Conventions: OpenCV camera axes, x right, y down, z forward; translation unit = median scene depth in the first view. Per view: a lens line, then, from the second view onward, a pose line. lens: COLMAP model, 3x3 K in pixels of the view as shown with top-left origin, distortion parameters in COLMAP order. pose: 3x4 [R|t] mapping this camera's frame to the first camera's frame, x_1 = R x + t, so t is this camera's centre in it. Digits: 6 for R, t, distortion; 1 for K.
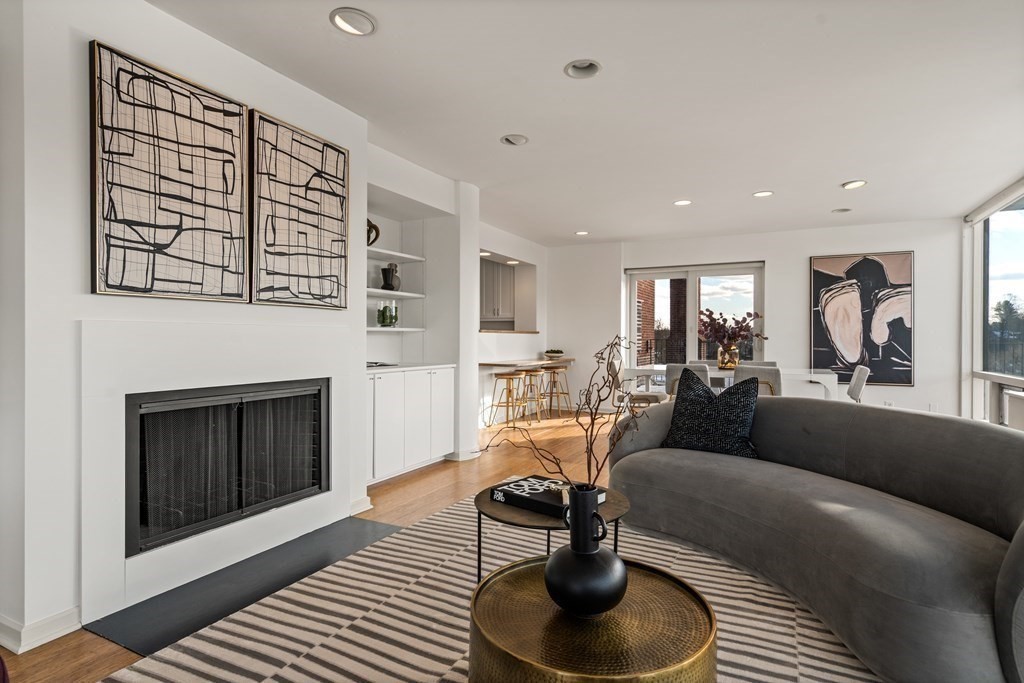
lens RADIAL K [[538.9, 0, 513.9], [0, 538.9, 343.1], [0, 0, 1]] dist [0.004269, -0.001471]
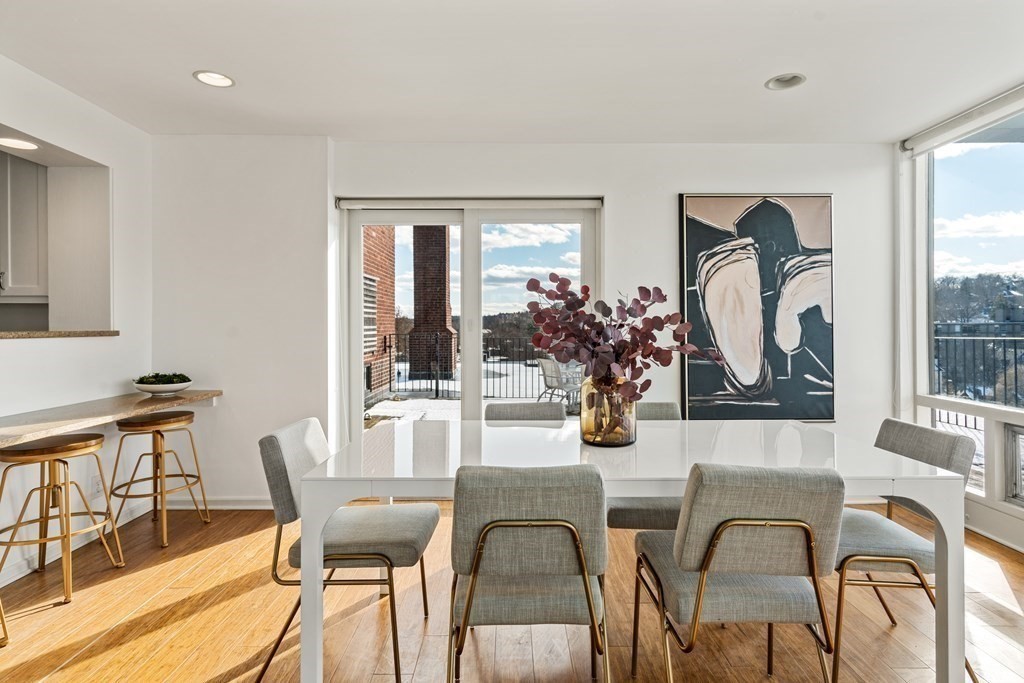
lens RADIAL K [[538.9, 0, 510.9], [0, 538.9, 325.0], [0, 0, 1]] dist [0.004269, -0.001471]
pose [[0.891052, -0.004559, 0.453879, 0.150236], [0.009153, 0.999927, -0.007925, -0.024060], [-0.453810, 0.011216, 0.891028, 0.603564]]
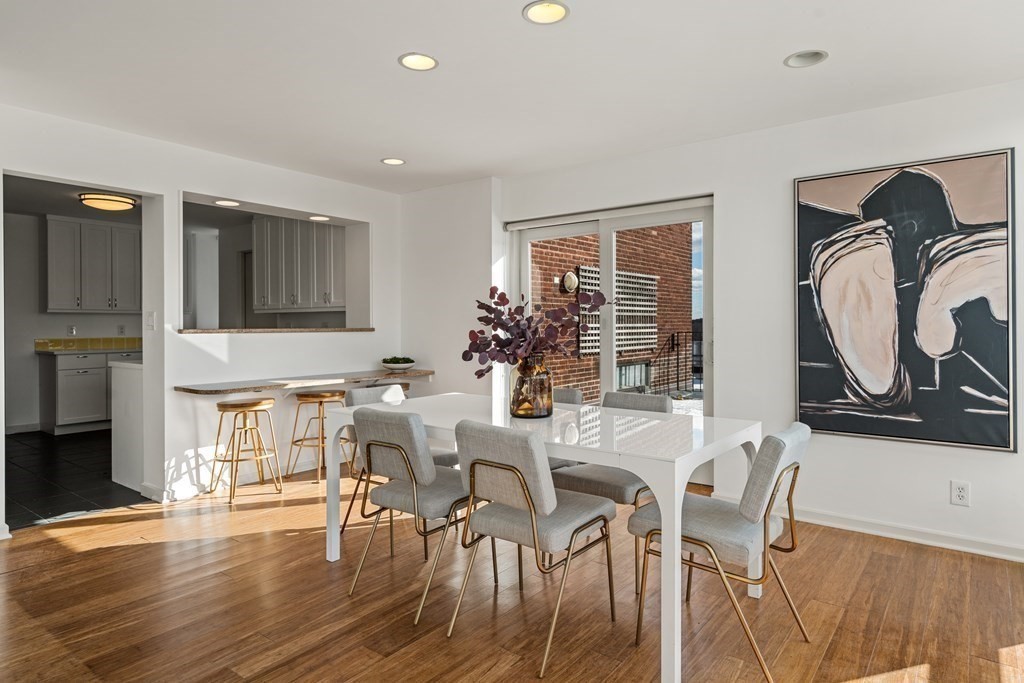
lens RADIAL K [[588.6, 0, 523.7], [0, 588.6, 330.6], [0, 0, 1]] dist [-0.003195, 0.003081]
pose [[0.983147, -0.005337, -0.182739, 0.411130], [0.005635, 0.999984, 0.001113, -0.022136], [0.182731, -0.002124, 0.983161, 0.428960]]
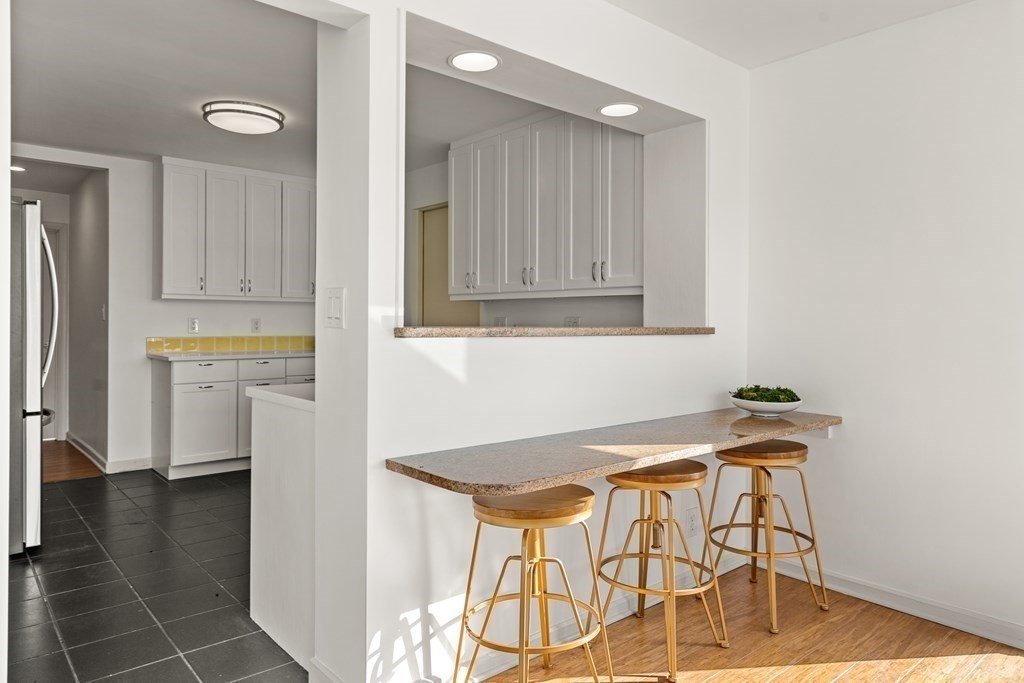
lens RADIAL K [[657.8, 0, 517.4], [0, 657.8, 321.8], [0, 0, 1]] dist [0.004638, -0.002619]
pose [[0.923779, 0.001161, -0.382924, 0.105271], [-0.004612, 0.999957, -0.008094, -0.025621], [0.382898, 0.009243, 0.923744, 0.717889]]
